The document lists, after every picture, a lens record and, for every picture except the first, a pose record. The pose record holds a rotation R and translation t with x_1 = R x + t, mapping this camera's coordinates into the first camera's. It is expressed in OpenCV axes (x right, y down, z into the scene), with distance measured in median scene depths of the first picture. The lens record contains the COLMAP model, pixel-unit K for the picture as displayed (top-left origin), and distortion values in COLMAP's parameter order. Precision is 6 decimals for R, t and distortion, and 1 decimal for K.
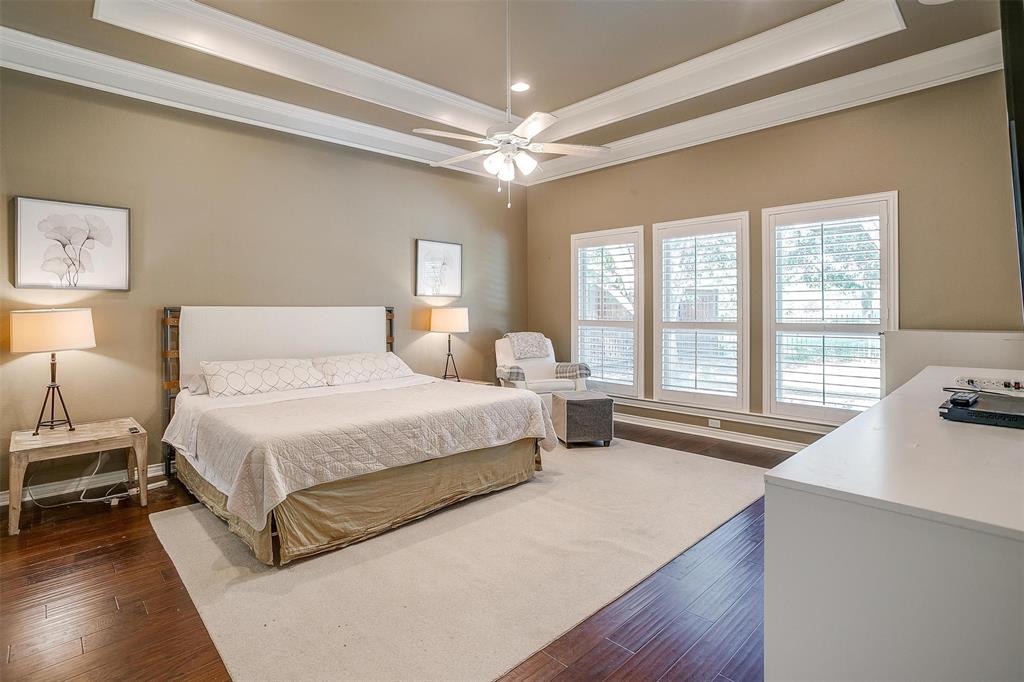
lens RADIAL K [[499.0, 0, 512.3], [0, 499.0, 309.9], [0, 0, 1]] dist [-0.030464, 0.009190]
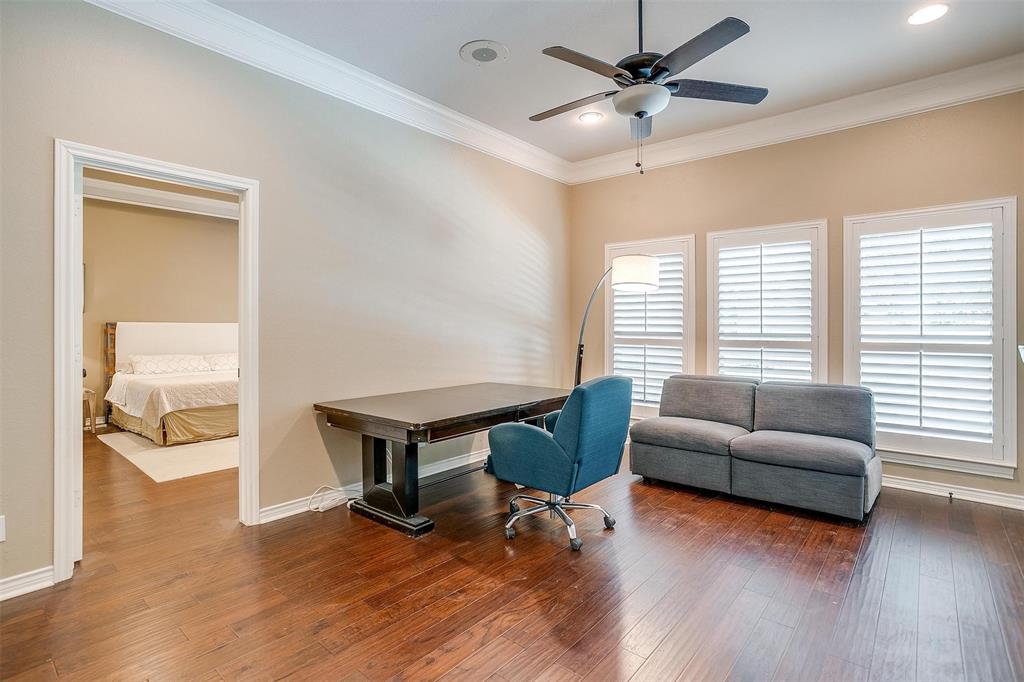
lens RADIAL K [[499.0, 0, 521.7], [0, 499.0, 319.8], [0, 0, 1]] dist [-0.030464, 0.009190]
pose [[0.994377, 0.006383, 0.105702, 0.609338], [-0.004960, 0.999894, -0.013724, 0.001125], [-0.105778, 0.013123, 0.994303, -0.943840]]
